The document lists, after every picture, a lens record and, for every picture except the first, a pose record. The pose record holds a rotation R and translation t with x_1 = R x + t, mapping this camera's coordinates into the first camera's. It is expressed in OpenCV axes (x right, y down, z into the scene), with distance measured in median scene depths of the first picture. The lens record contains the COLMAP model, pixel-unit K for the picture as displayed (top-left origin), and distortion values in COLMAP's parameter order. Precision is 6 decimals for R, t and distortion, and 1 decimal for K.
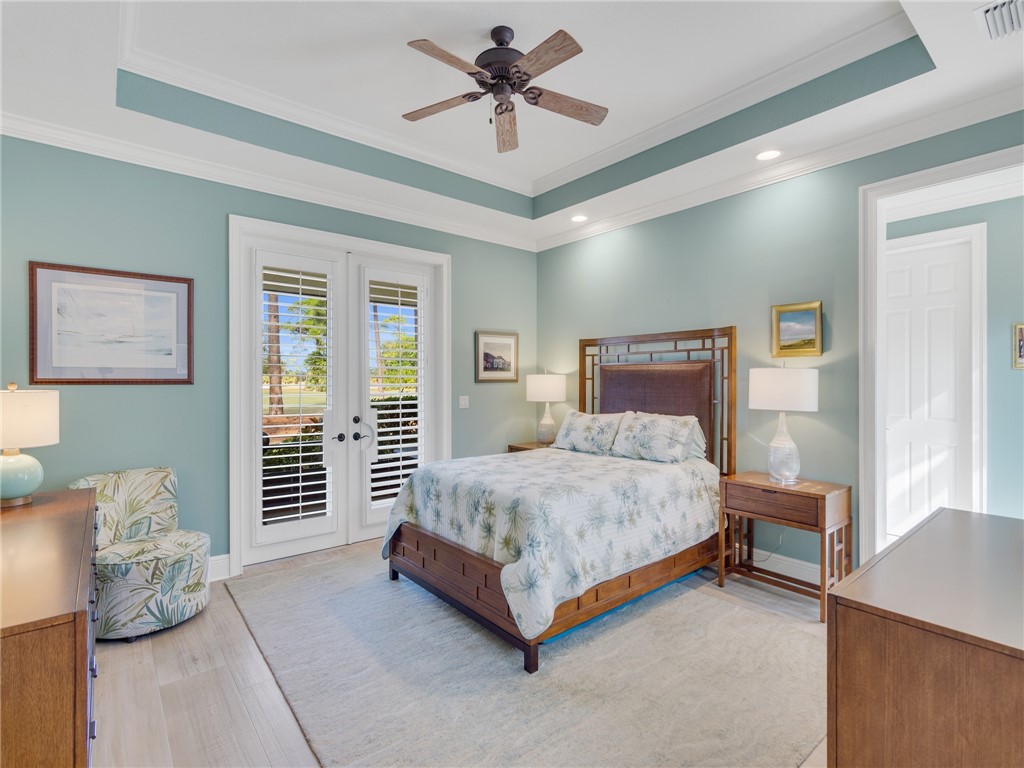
lens RADIAL K [[498.6, 0, 512.0], [0, 498.6, 384.0], [0, 0, 1]] dist [-0.000100, 0.000239]
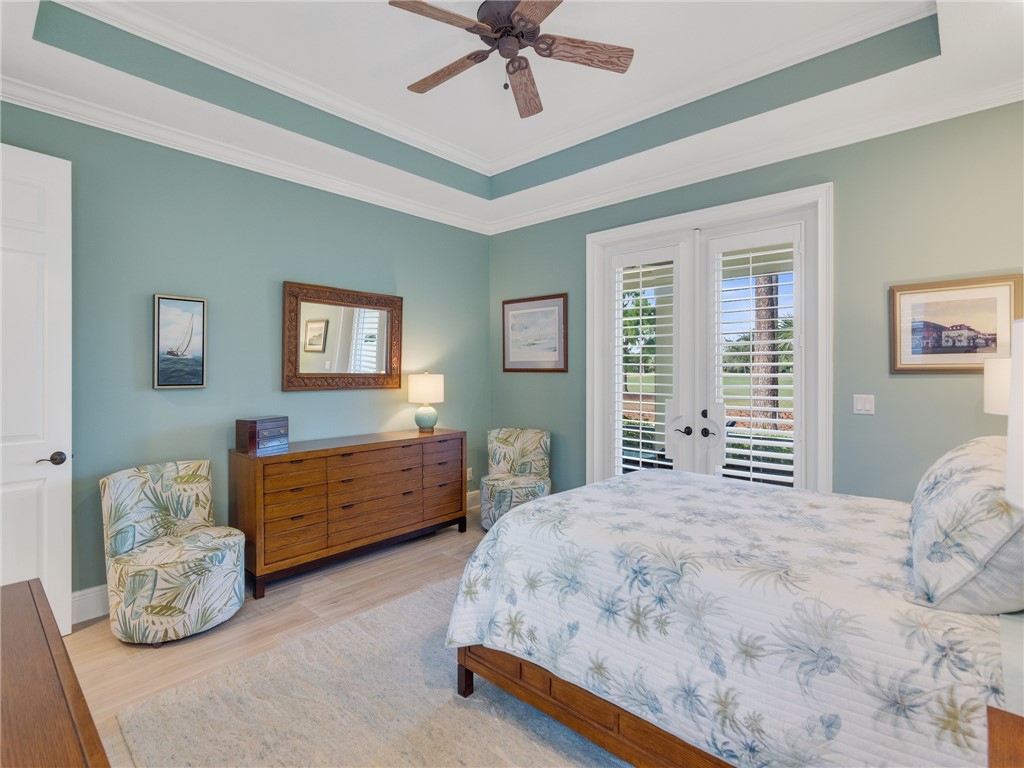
lens RADIAL K [[500.6, 0, 511.1], [0, 500.6, 370.7], [0, 0, 1]] dist [-0.002302, 0.000096]
pose [[0.138228, 0.004782, -0.990389, 0.681310], [-0.006780, 0.999969, 0.003882, -0.008291], [0.990377, 0.006178, 0.138256, 0.690671]]
